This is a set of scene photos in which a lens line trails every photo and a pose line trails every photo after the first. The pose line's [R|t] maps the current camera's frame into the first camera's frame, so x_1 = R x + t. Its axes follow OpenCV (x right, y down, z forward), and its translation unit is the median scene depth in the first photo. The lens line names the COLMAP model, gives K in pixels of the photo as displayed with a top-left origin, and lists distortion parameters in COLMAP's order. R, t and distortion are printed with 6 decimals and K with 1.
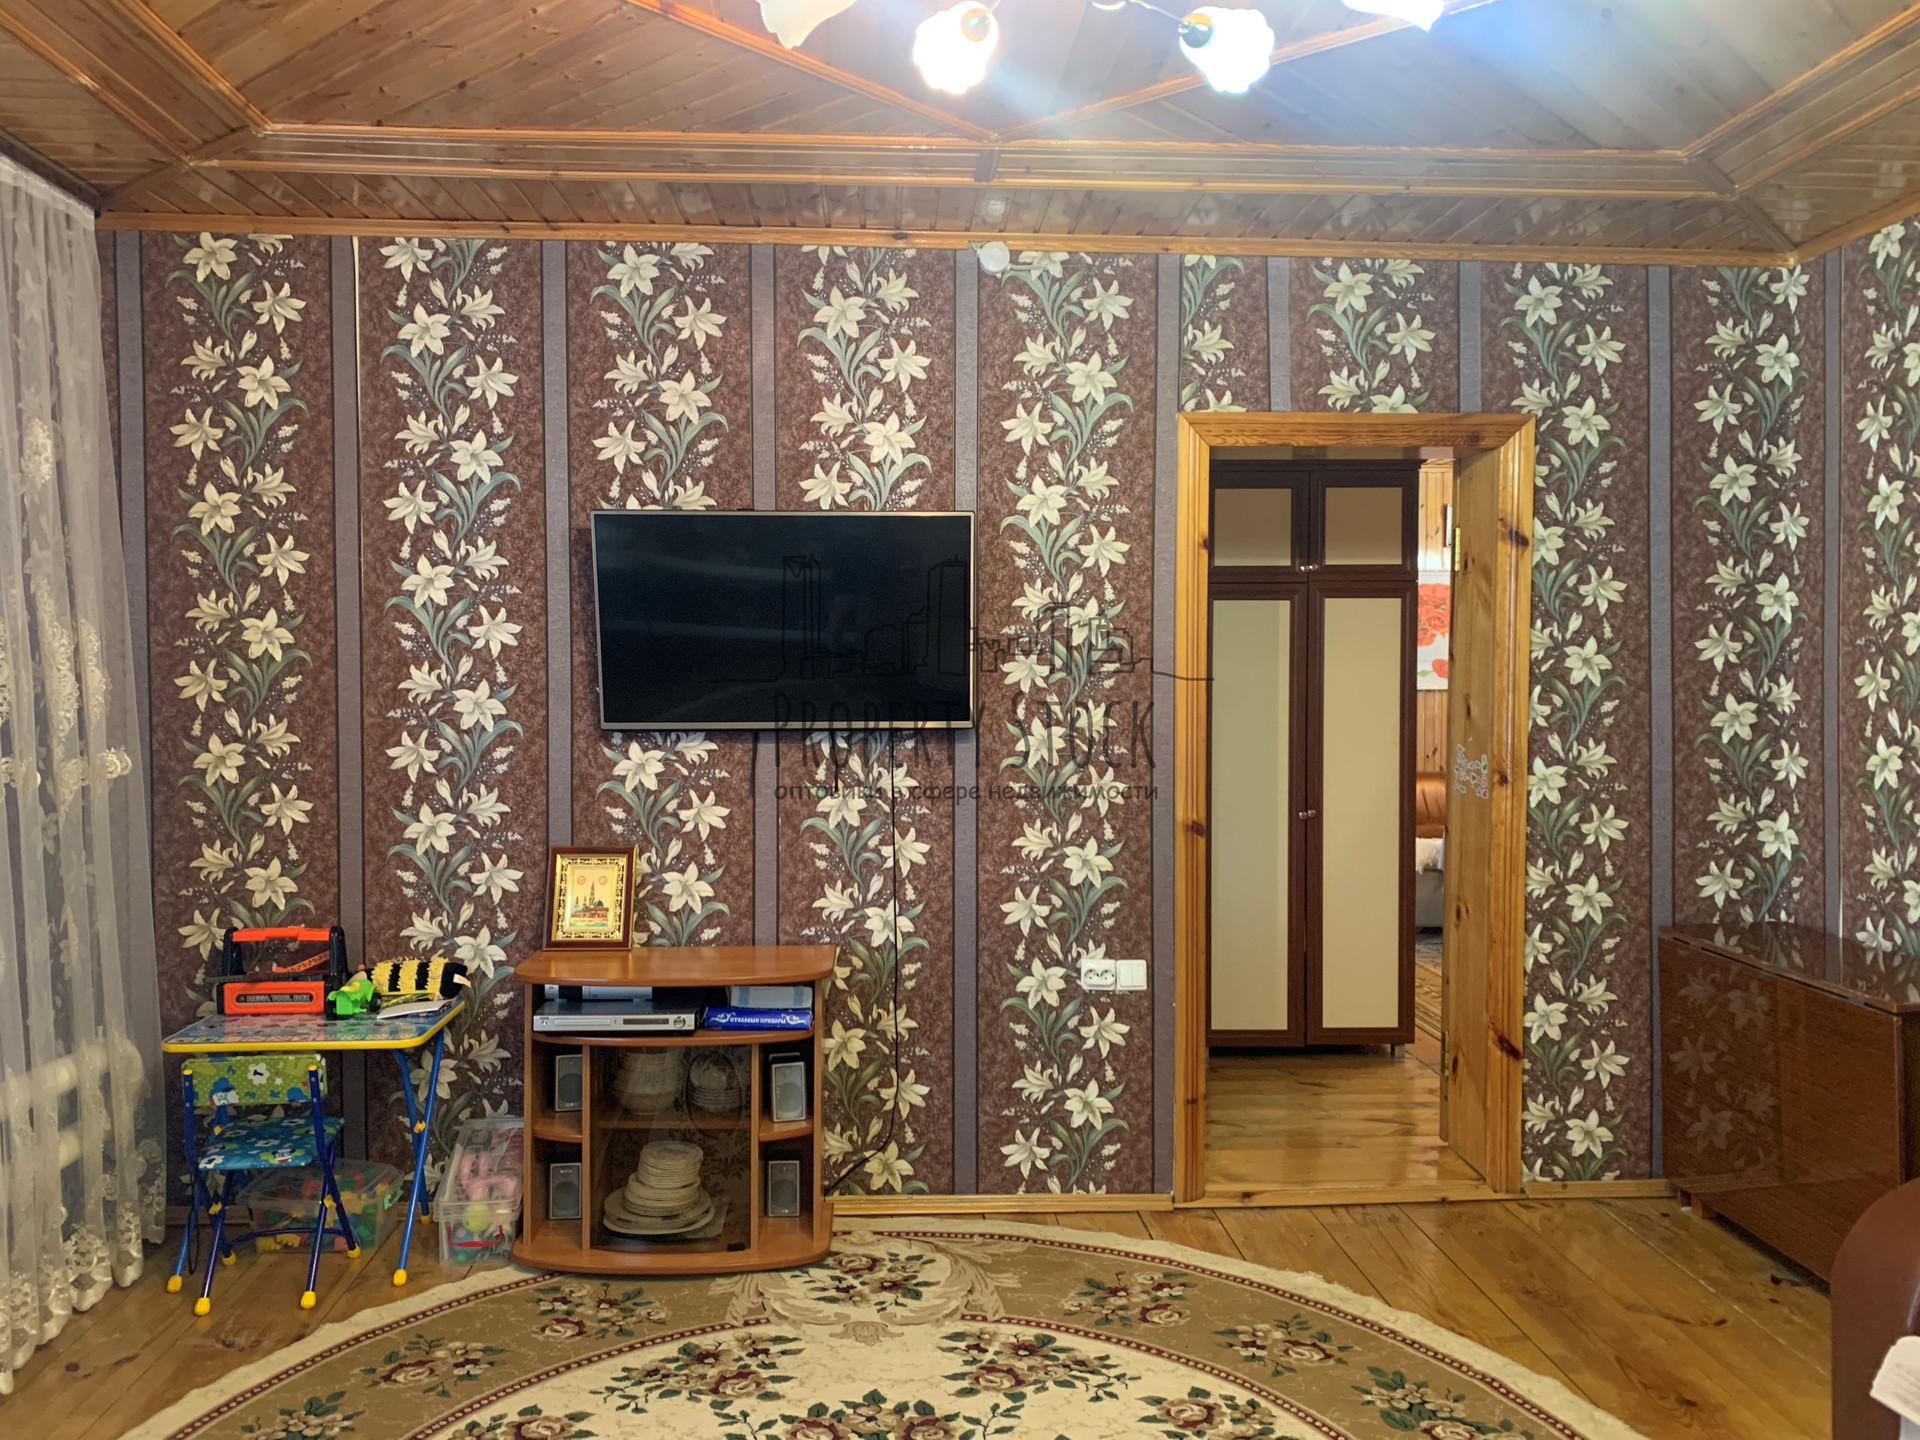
lens RADIAL K [[1509.2, 0, 1084.6], [0, 1509.2, 708.0], [0, 0, 1]] dist [0.018751, -0.023986]
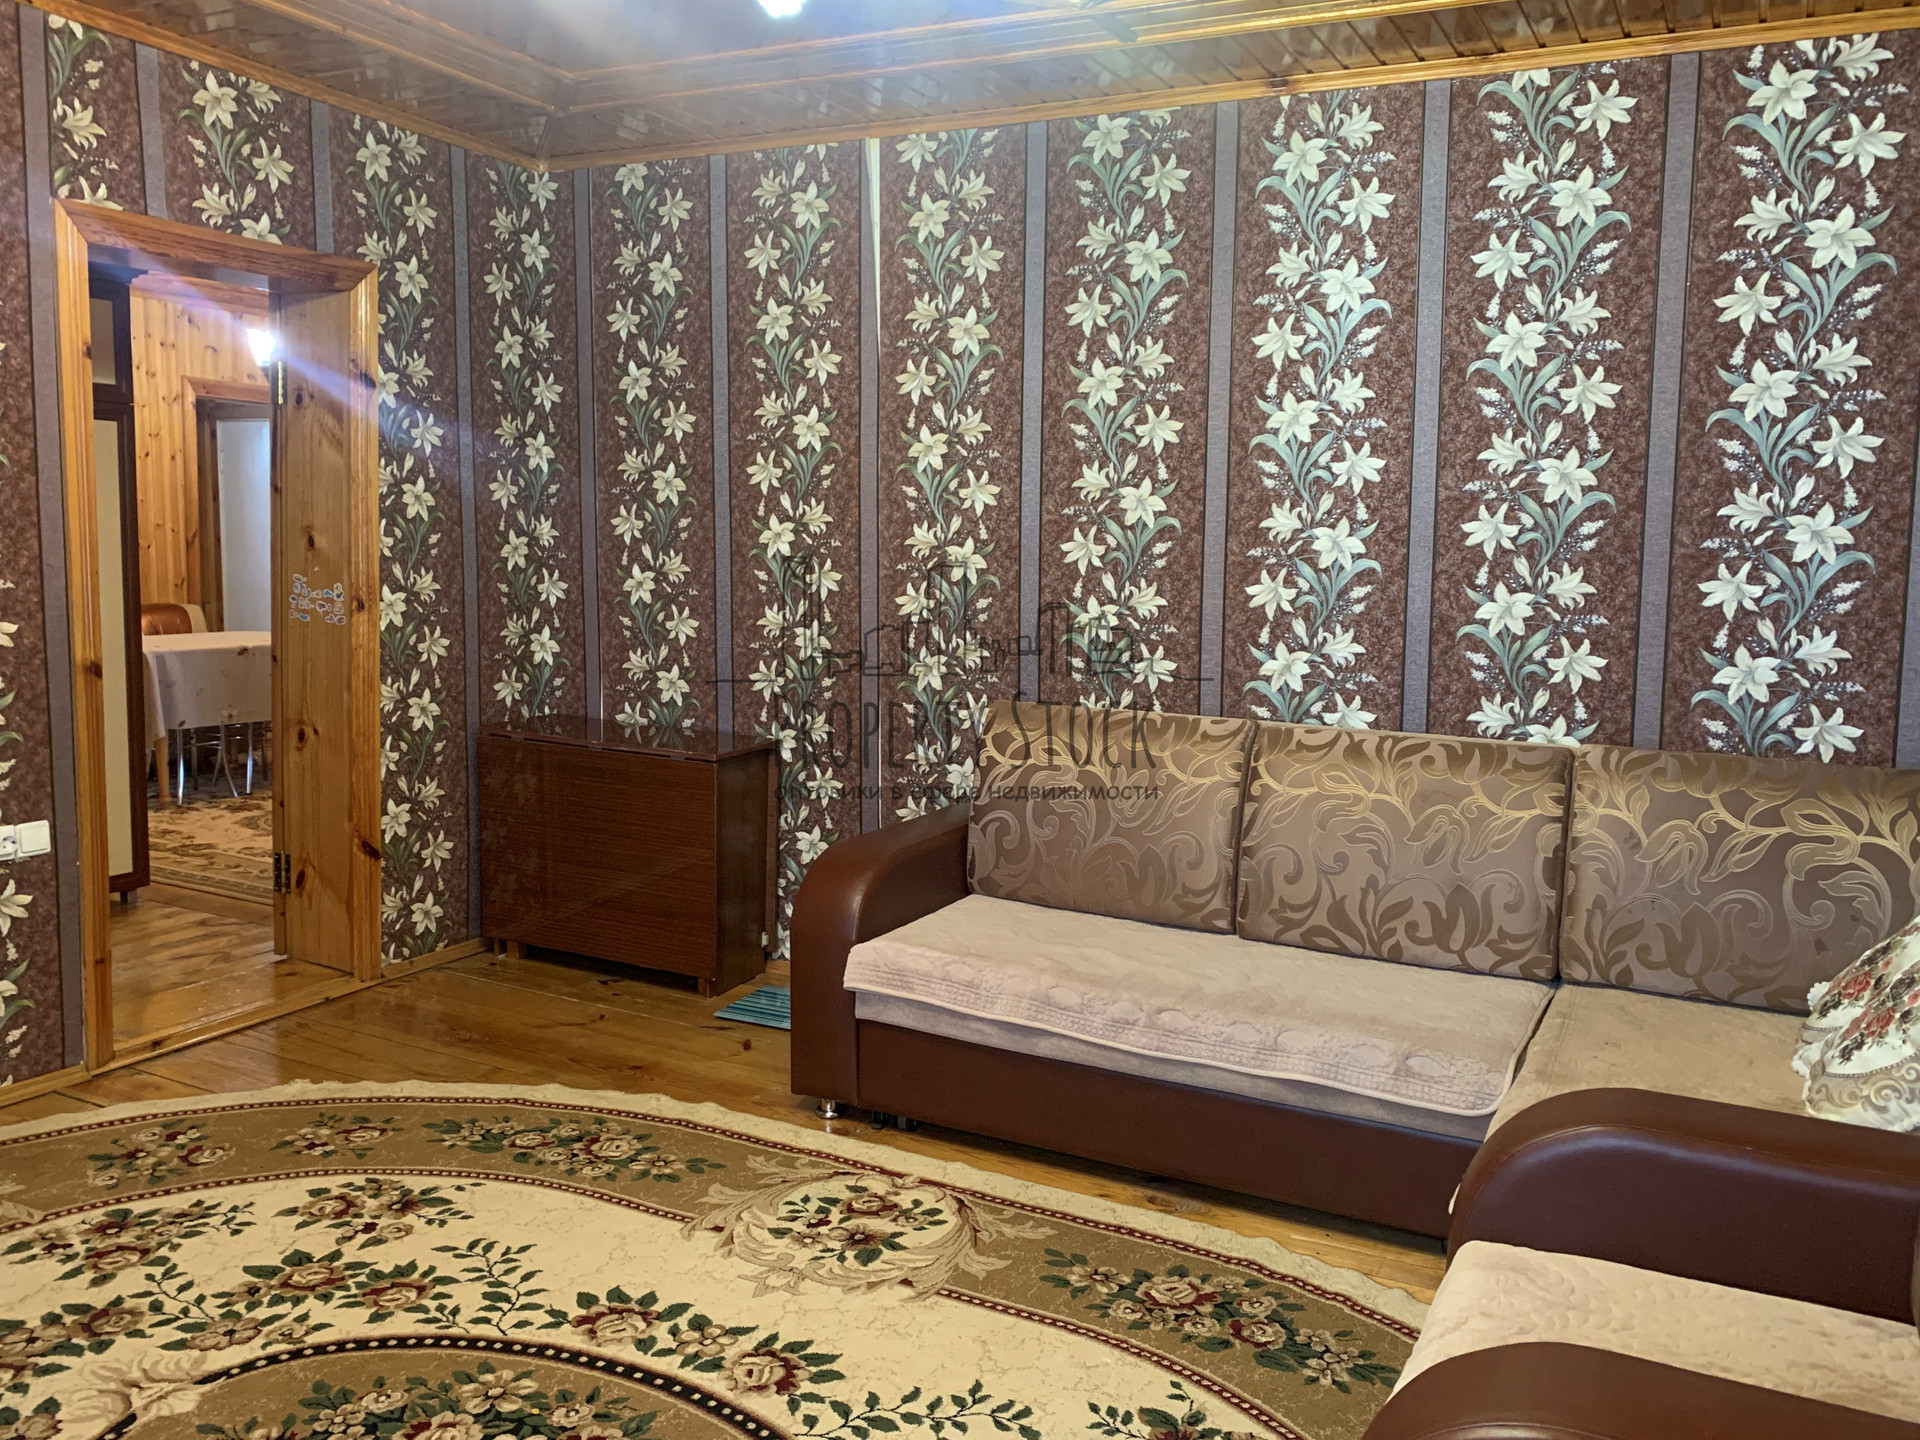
lens RADIAL K [[1509.2, 0, 949.6], [0, 1509.2, 702.7], [0, 0, 1]] dist [0.018751, -0.023986]
pose [[0.521609, -0.081864, 0.849248, -0.437317], [-0.006436, 0.994980, 0.099866, 0.005623], [-0.853160, -0.057557, 0.518464, 0.079372]]
